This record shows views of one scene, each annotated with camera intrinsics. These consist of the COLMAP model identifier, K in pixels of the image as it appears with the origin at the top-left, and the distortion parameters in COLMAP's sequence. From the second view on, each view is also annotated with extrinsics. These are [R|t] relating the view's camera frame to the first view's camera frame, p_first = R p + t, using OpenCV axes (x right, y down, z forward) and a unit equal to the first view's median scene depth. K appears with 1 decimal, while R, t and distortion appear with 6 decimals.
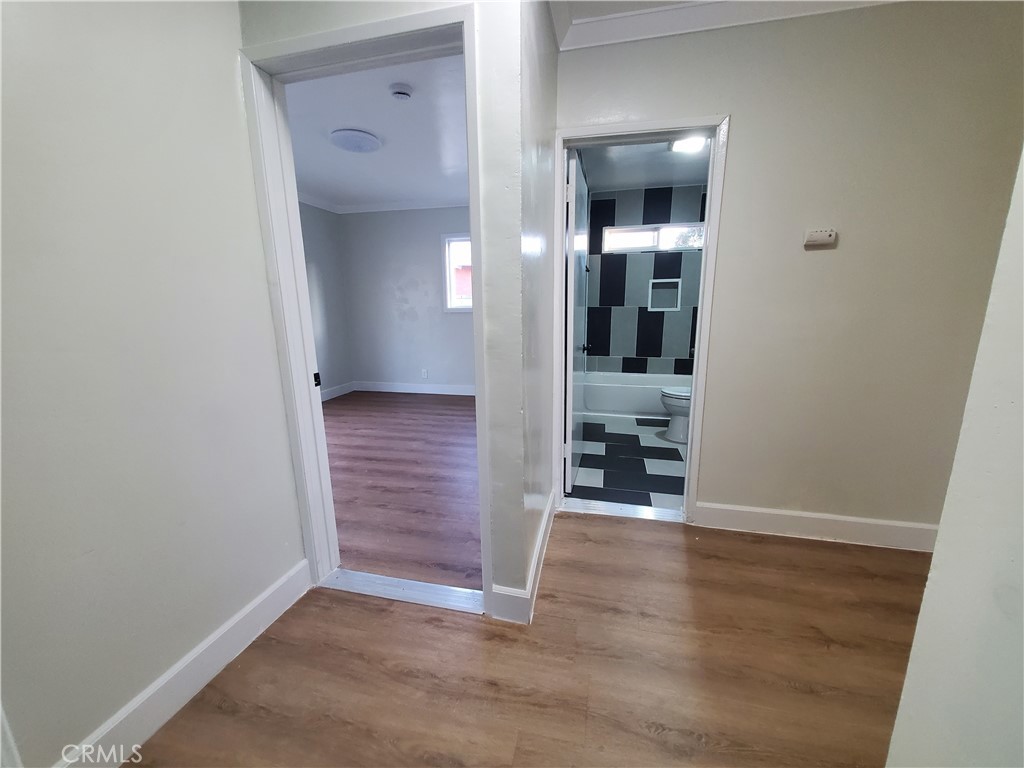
lens RADIAL K [[401.5, 0, 518.2], [0, 401.5, 389.1], [0, 0, 1]] dist [-0.005739, 0.000001]
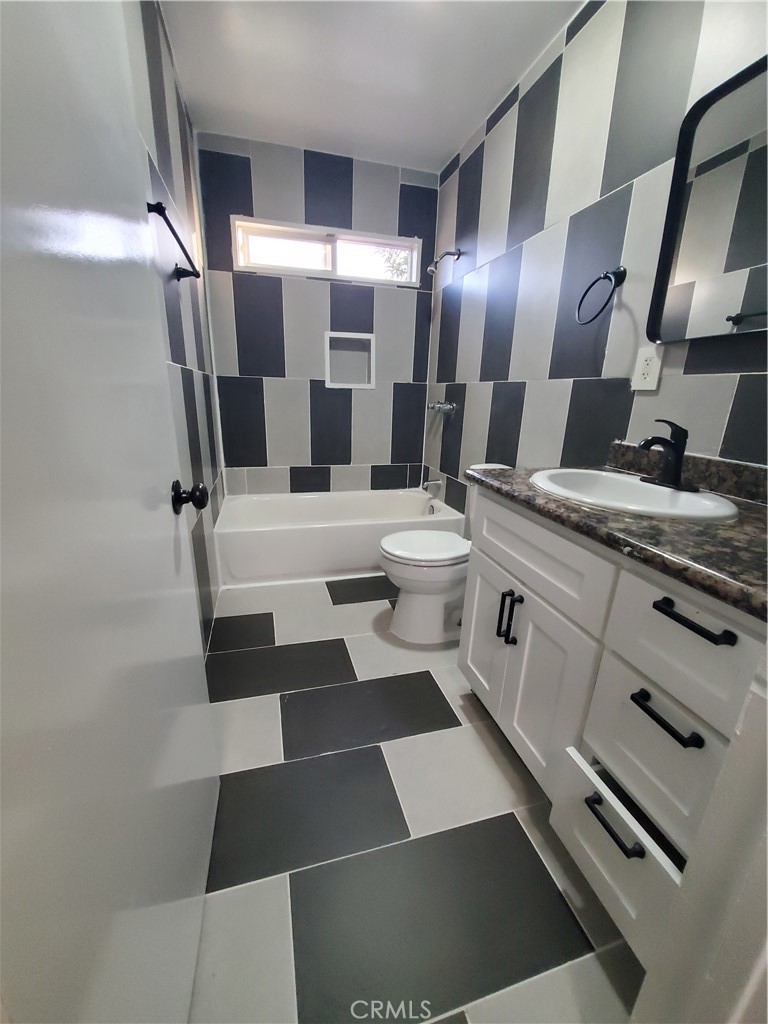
lens RADIAL K [[401.5, 0, 382.3], [0, 401.5, 513.0], [0, 0, 1]] dist [-0.005739, 0.000001]
pose [[0.875199, -0.110861, 0.470889, 0.100270], [0.068354, 0.991961, 0.106493, -0.069881], [-0.478909, -0.061016, 0.875742, 0.442243]]
